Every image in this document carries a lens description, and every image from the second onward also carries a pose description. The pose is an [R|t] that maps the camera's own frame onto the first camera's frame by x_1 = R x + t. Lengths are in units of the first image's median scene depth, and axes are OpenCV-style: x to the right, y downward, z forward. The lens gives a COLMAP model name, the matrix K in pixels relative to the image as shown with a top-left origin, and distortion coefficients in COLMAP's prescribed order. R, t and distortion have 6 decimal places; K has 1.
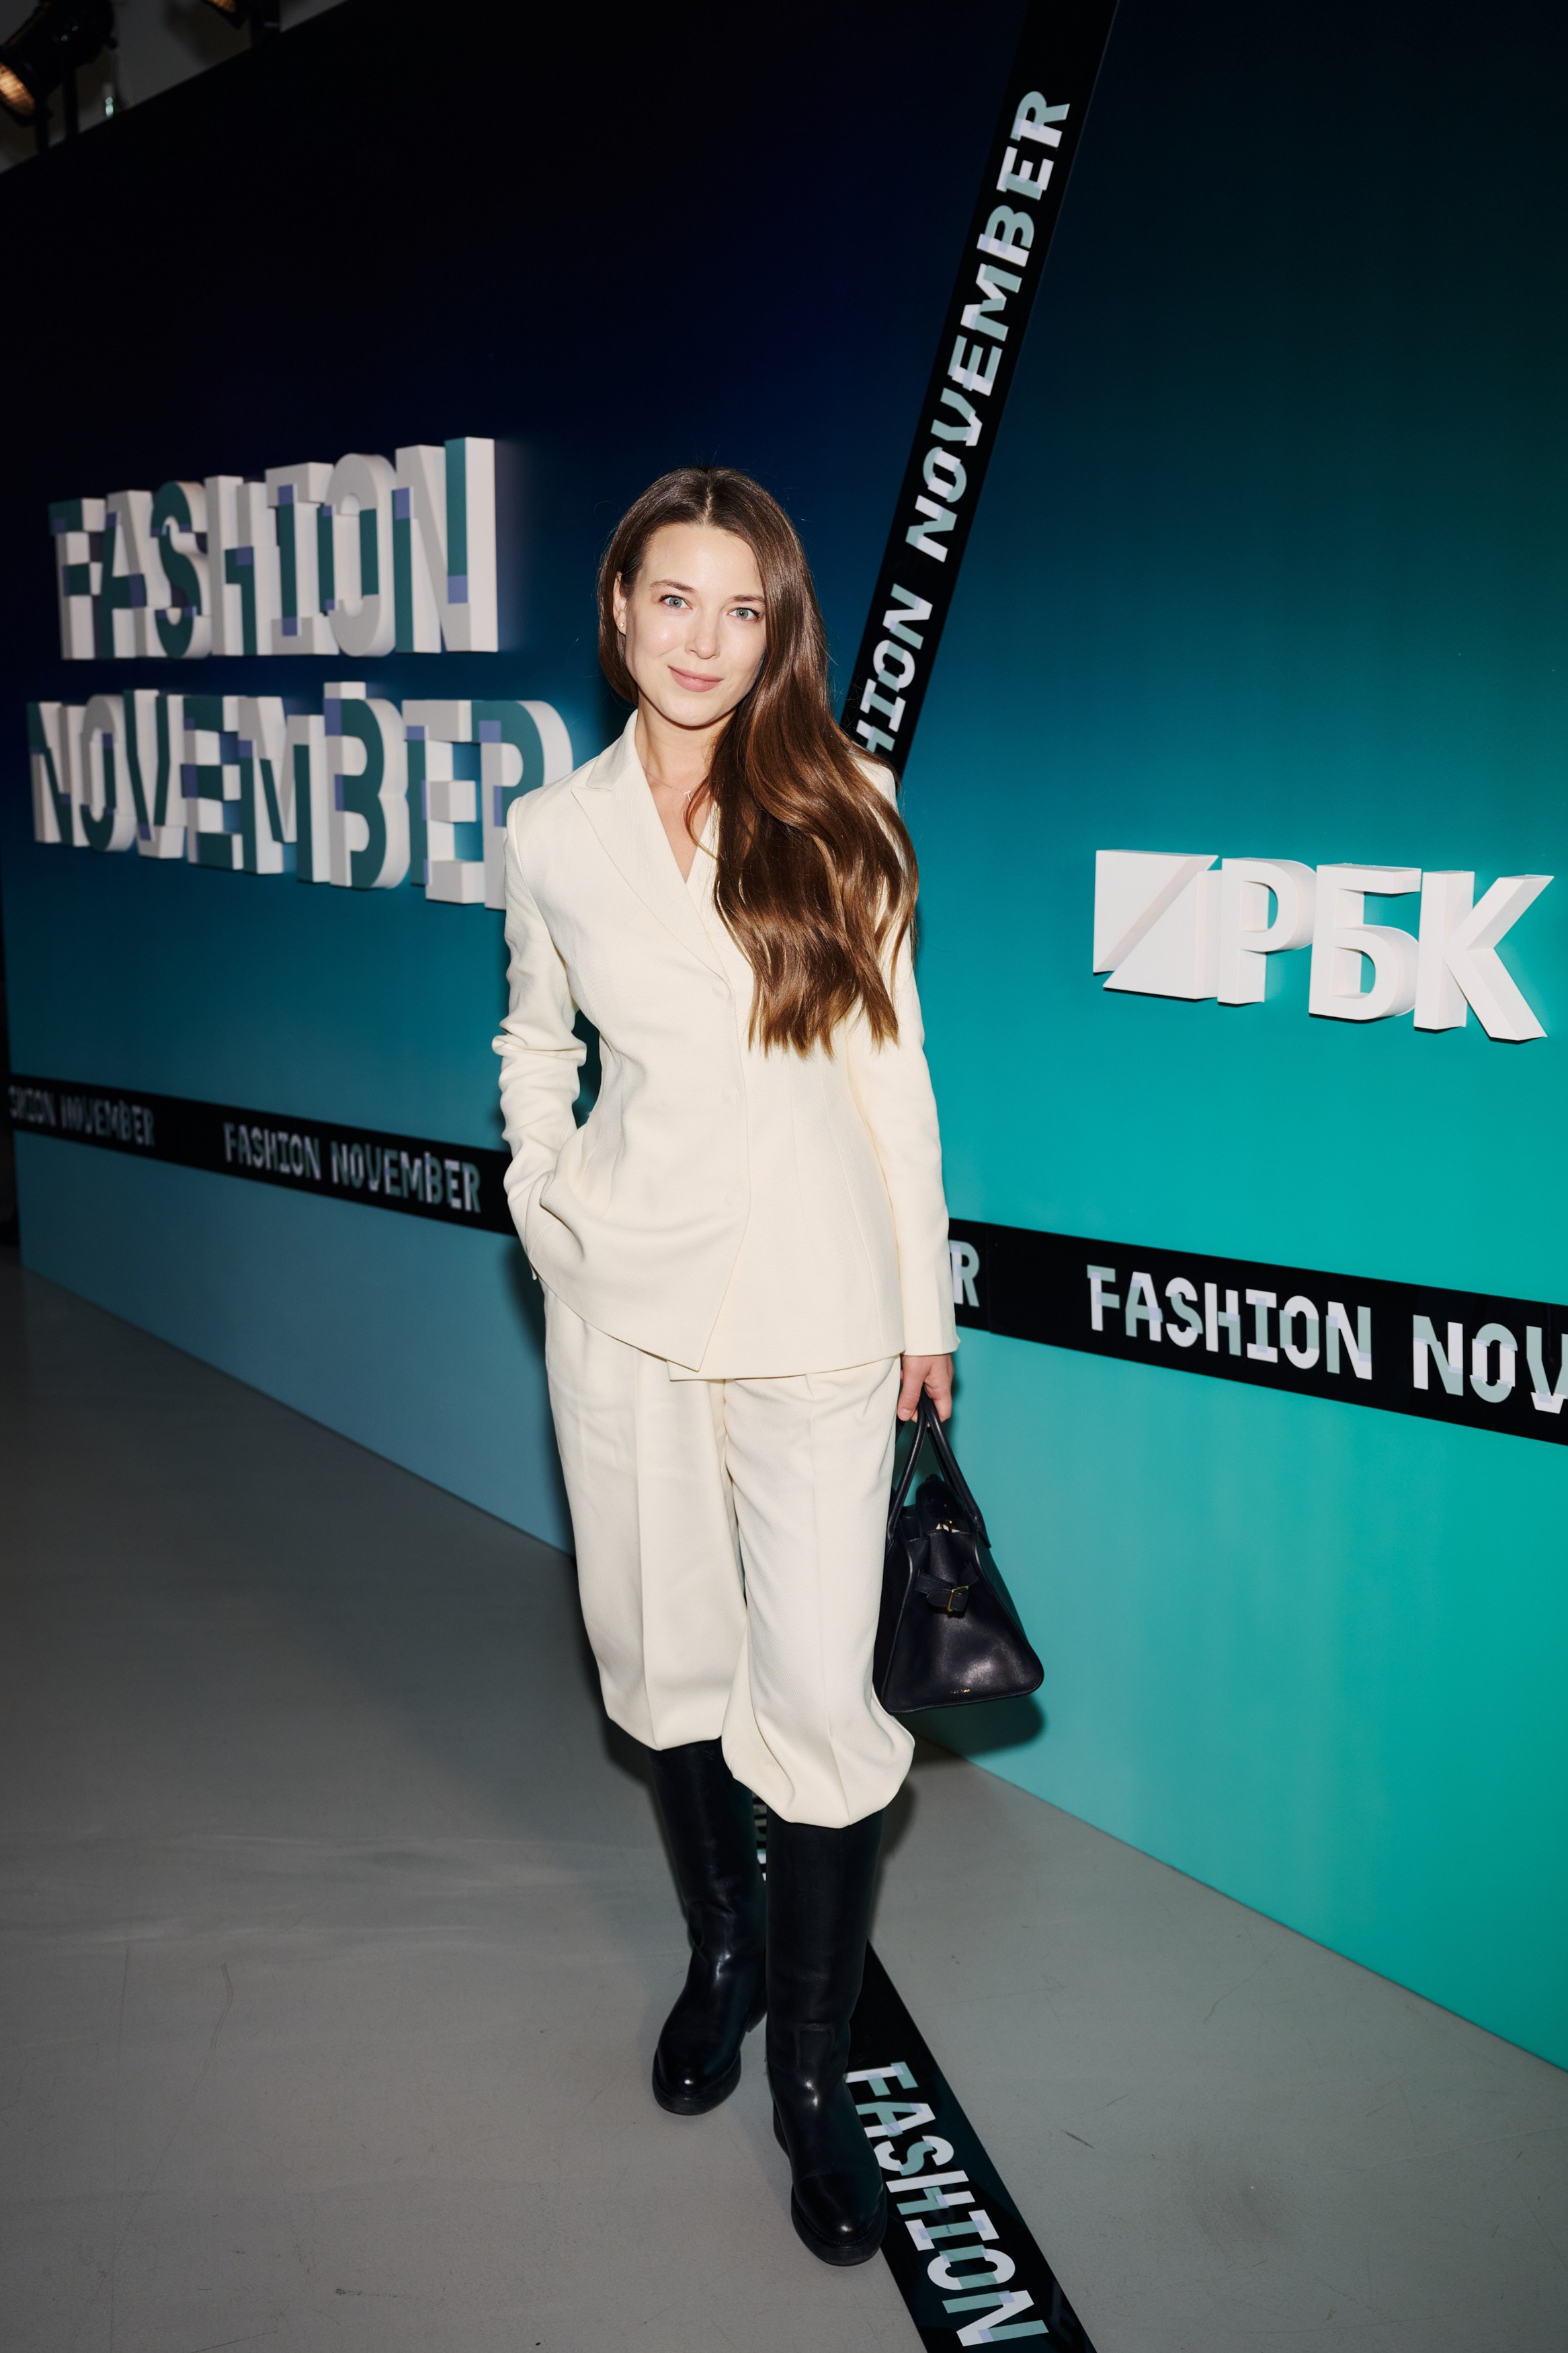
lens RADIAL K [[2281.9, 0, 742.6], [0, 2281.9, 1131.1], [0, 0, 1]] dist [-0.008493, 0.015929]
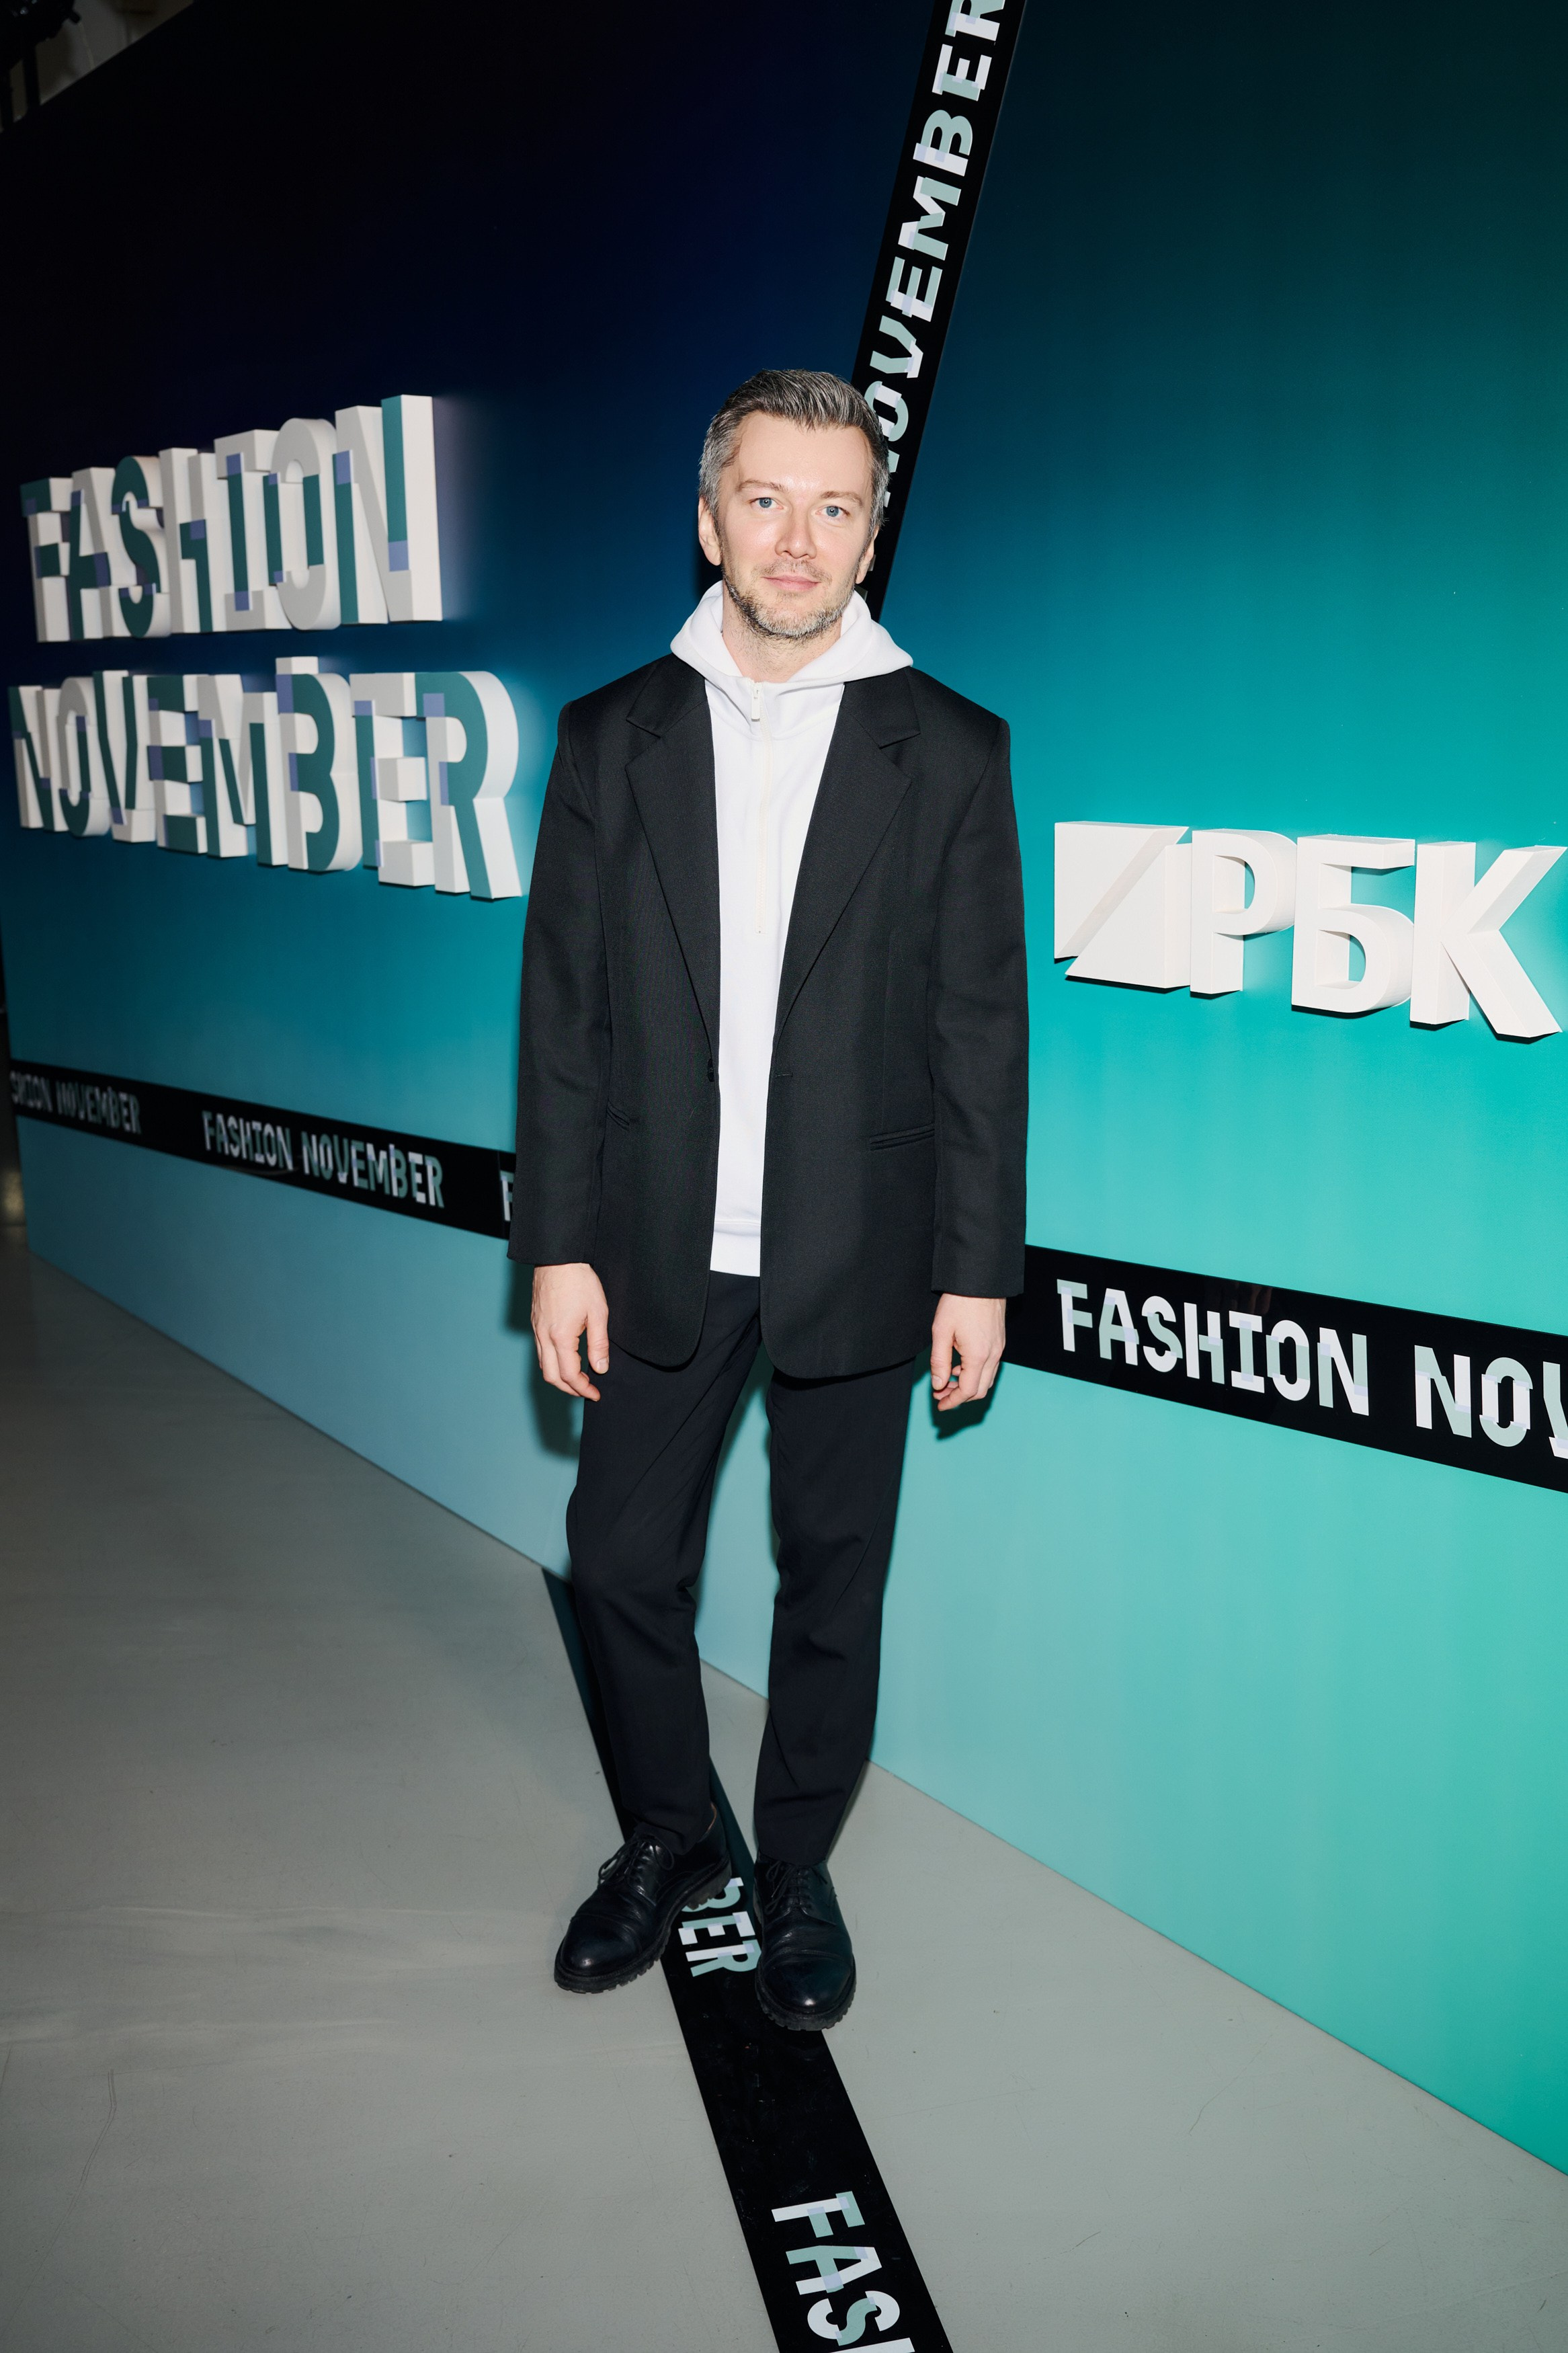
lens RADIAL K [[2131.6, 0, 775.2], [0, 2131.6, 1102.1], [0, 0, 1]] dist [-0.039732, 0.024794]
pose [[0.999748, -0.018984, -0.011971, 0.036964], [0.019141, 0.999731, 0.013125, -0.018317], [0.011719, -0.013351, 0.999842, 0.111780]]
